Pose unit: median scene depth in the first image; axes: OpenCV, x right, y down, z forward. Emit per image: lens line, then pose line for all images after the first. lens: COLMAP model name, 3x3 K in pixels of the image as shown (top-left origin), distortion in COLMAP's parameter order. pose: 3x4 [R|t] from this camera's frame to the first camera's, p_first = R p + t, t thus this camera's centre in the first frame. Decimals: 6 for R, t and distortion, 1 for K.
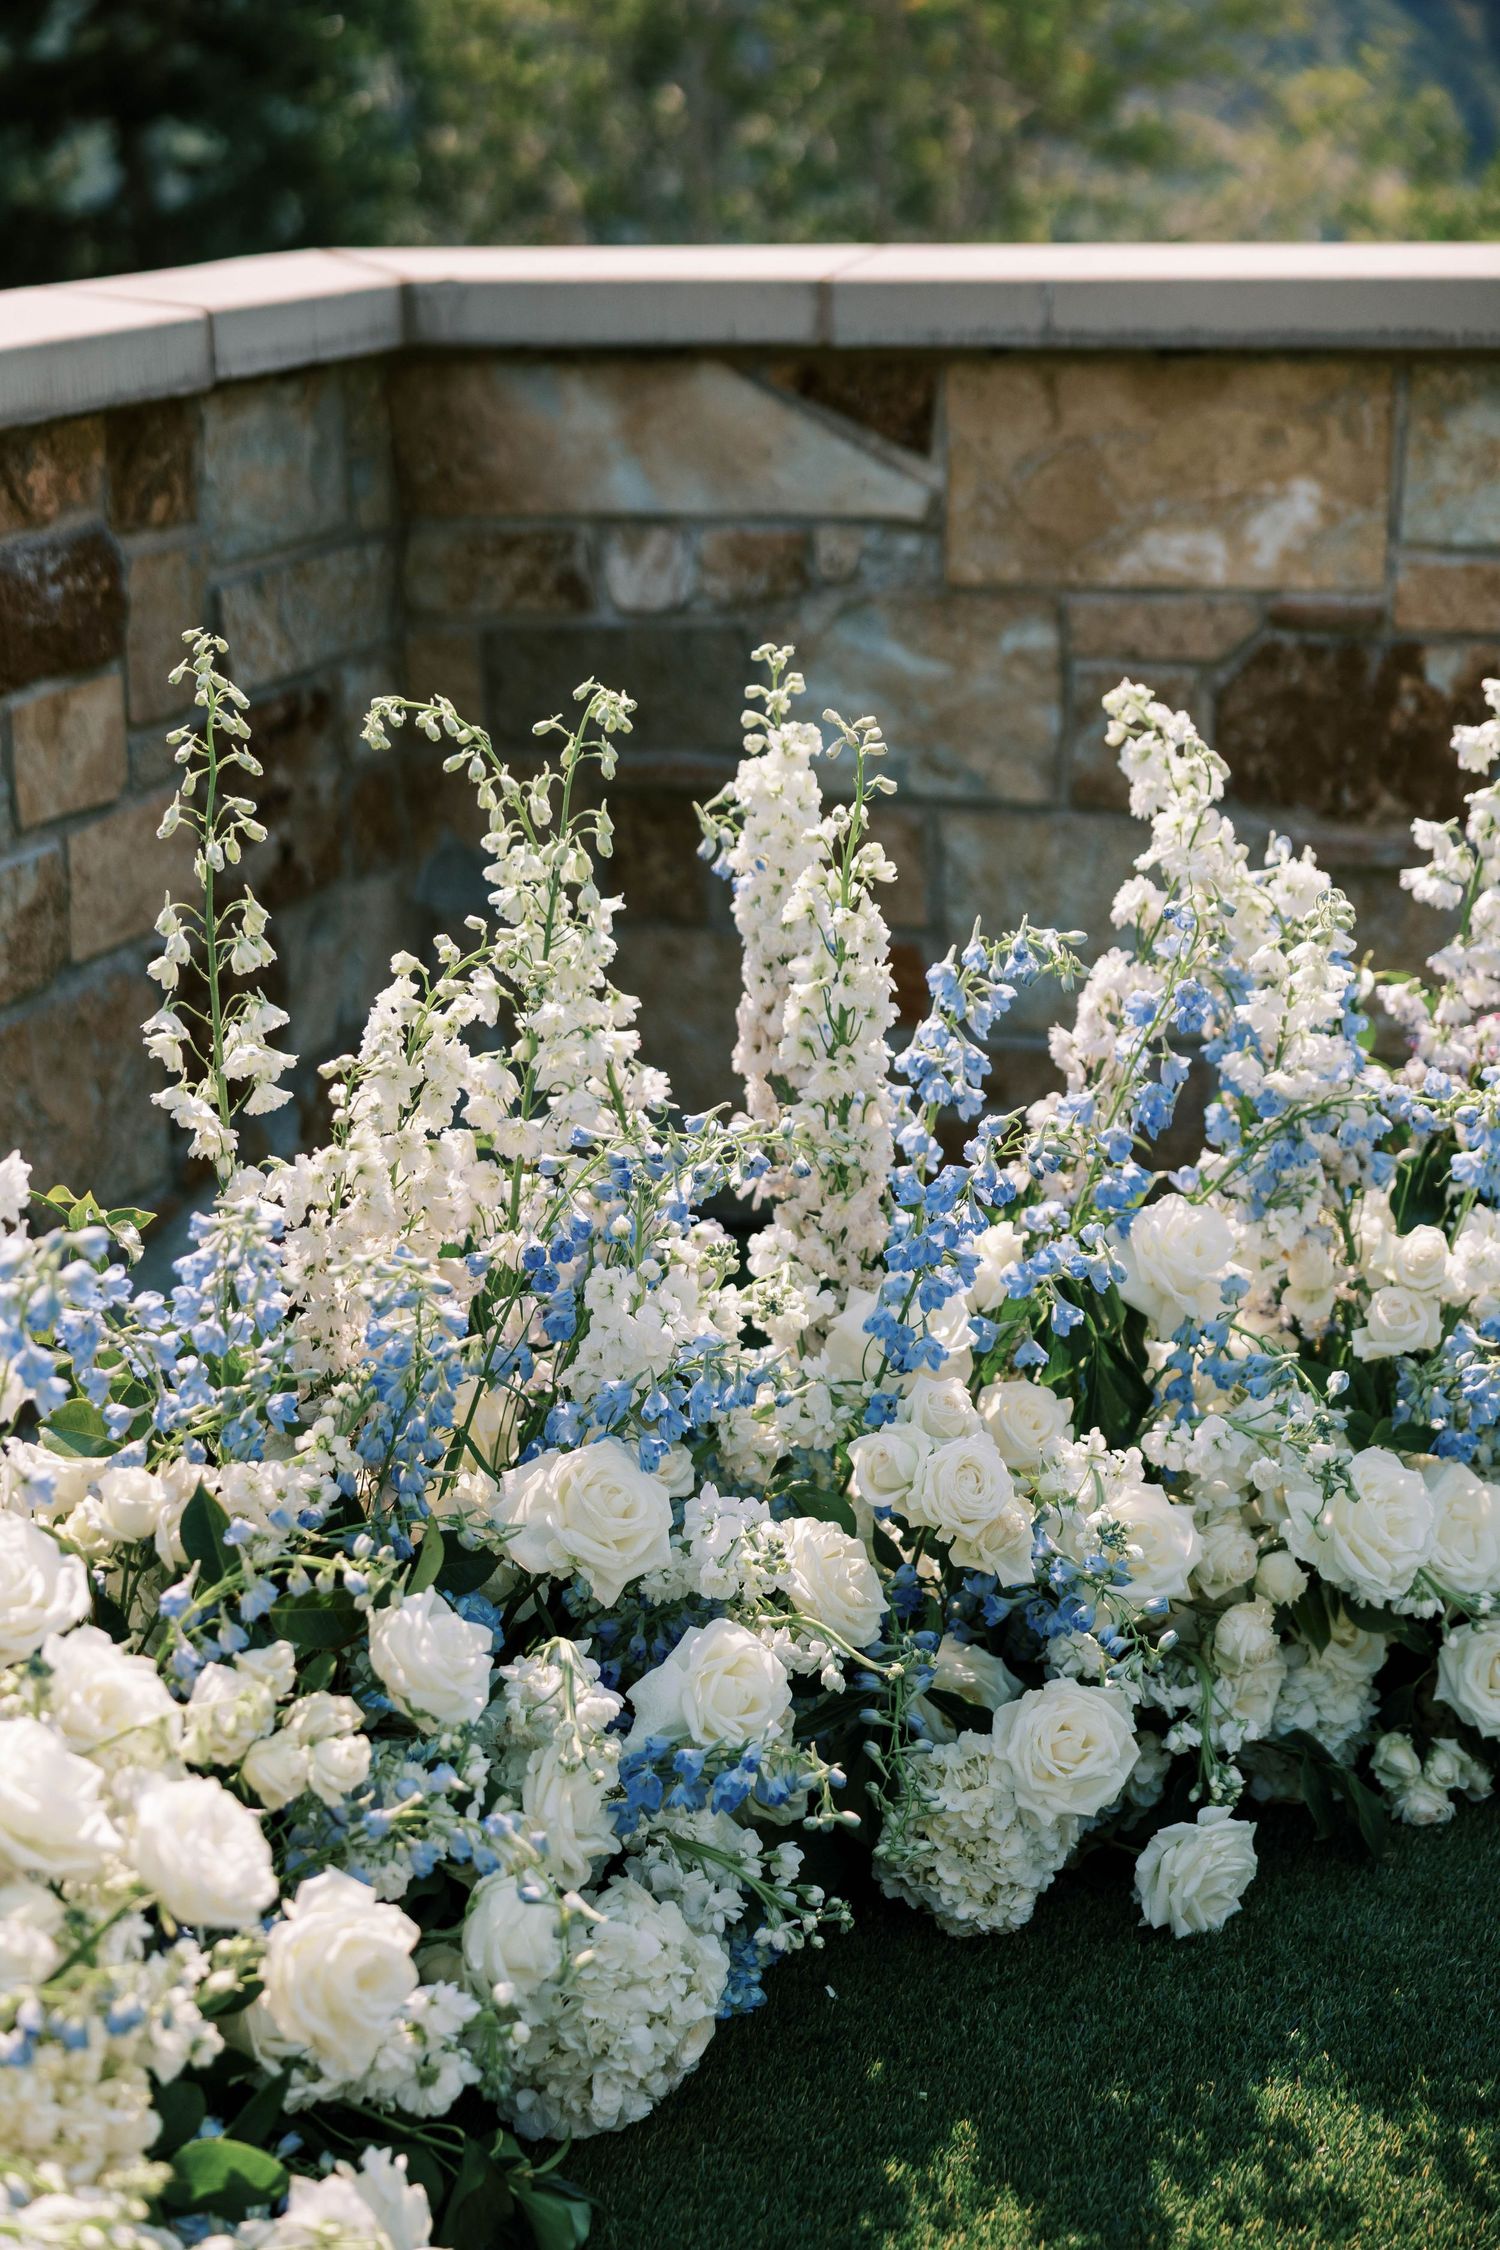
lens RADIAL K [[4153.8, 0, 751.4], [0, 4153.8, 1133.4], [0, 0, 1]] dist [-0.019587, 0.000000]
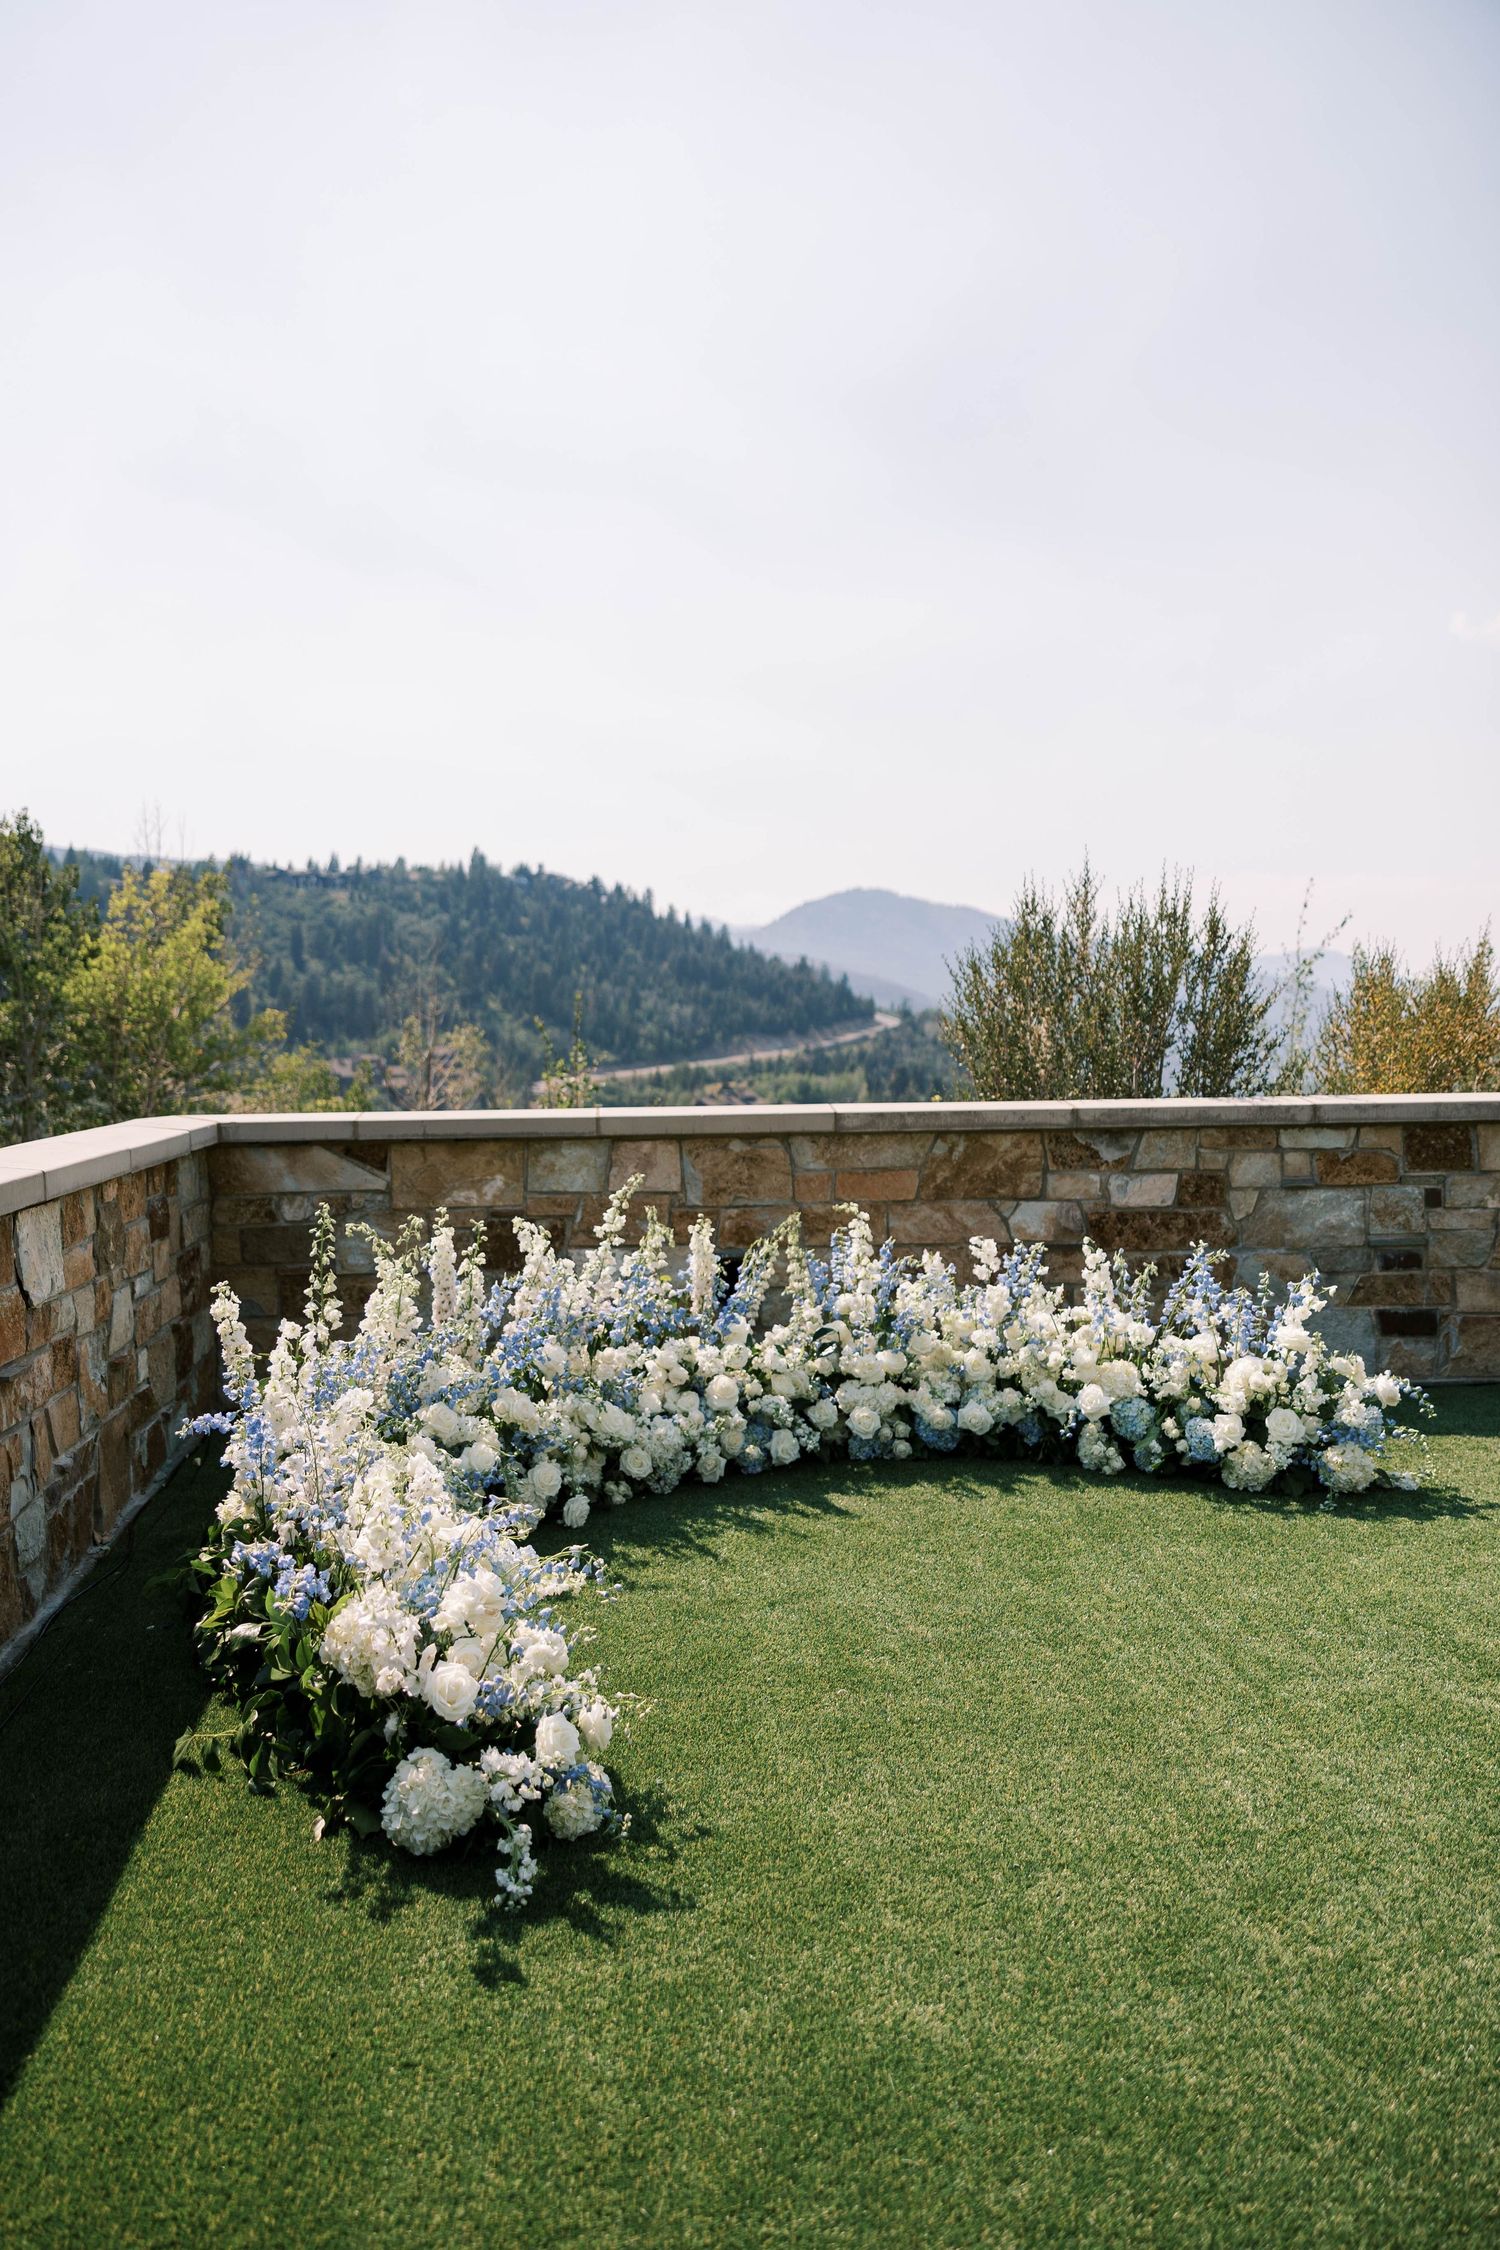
lens RADIAL K [[1825.9, 0, 760.0], [0, 1825.9, 1114.3], [0, 0, 1]] dist [0.002765, 0.000078]
pose [[0.905237, -0.009391, 0.424802, -0.324370], [0.100238, 0.976258, -0.192023, 0.112210], [-0.412913, 0.216408, 0.884686, -0.473038]]
